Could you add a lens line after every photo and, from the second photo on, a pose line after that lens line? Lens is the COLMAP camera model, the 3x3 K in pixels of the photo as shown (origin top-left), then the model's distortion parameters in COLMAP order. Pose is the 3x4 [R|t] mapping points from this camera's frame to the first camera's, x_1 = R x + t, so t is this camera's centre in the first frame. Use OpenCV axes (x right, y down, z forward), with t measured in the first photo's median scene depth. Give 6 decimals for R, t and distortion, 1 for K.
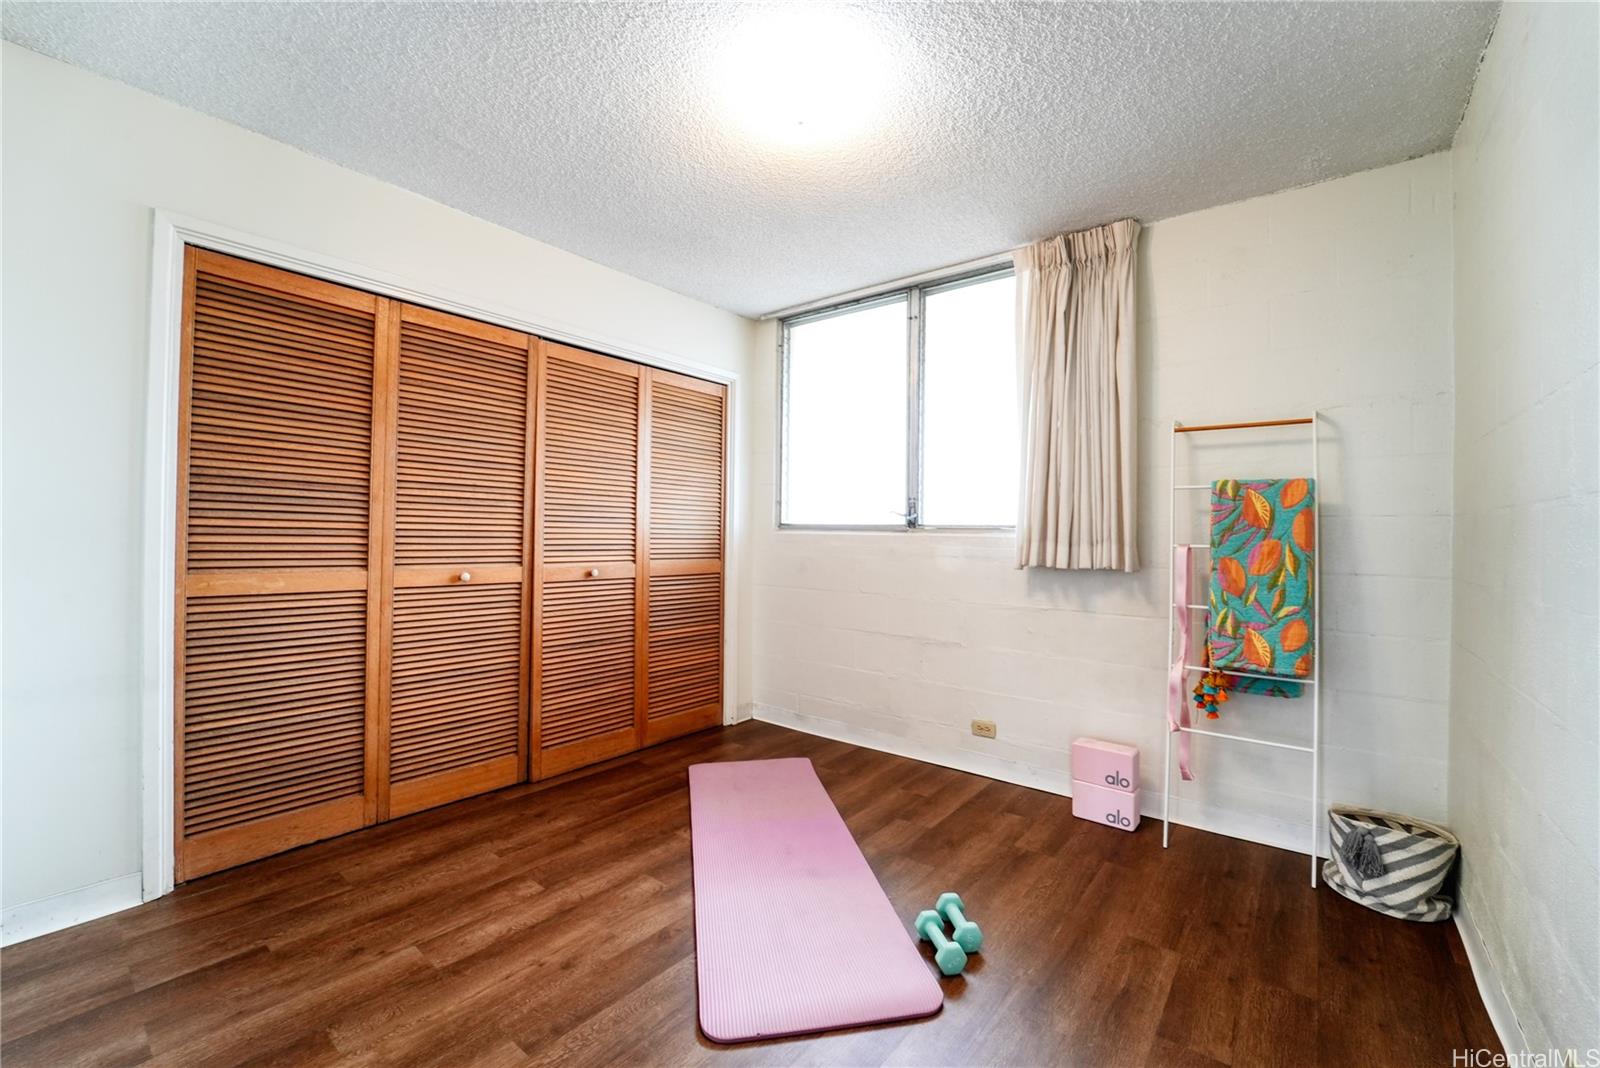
lens RADIAL K [[659.3, 0, 800.0], [0, 659.3, 534.0], [0, 0, 1]] dist [-0.039441, 0.000018]
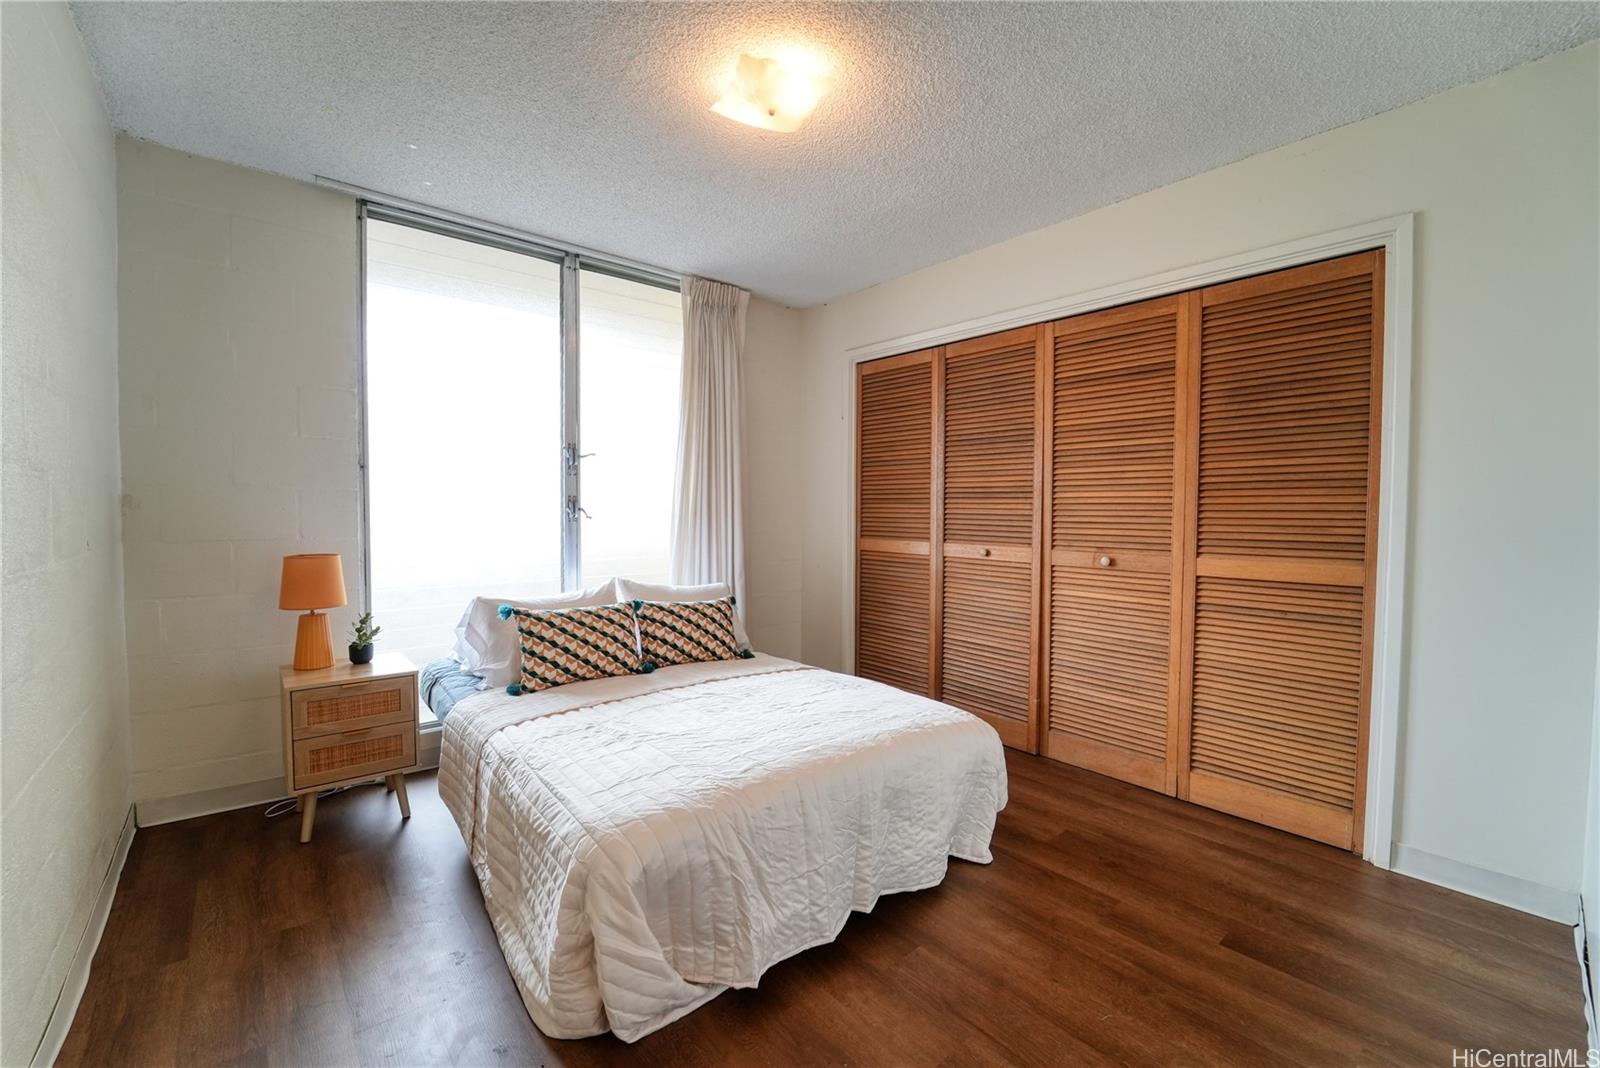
lens RADIAL K [[659.3, 0, 800.0], [0, 659.3, 534.0], [0, 0, 1]] dist [-0.039441, 0.000018]
pose [[-0.203361, 0.008665, -0.979065, 0.743955], [-0.011945, 0.999864, 0.011330, 0.022148], [0.979031, 0.013999, -0.203230, 0.923042]]
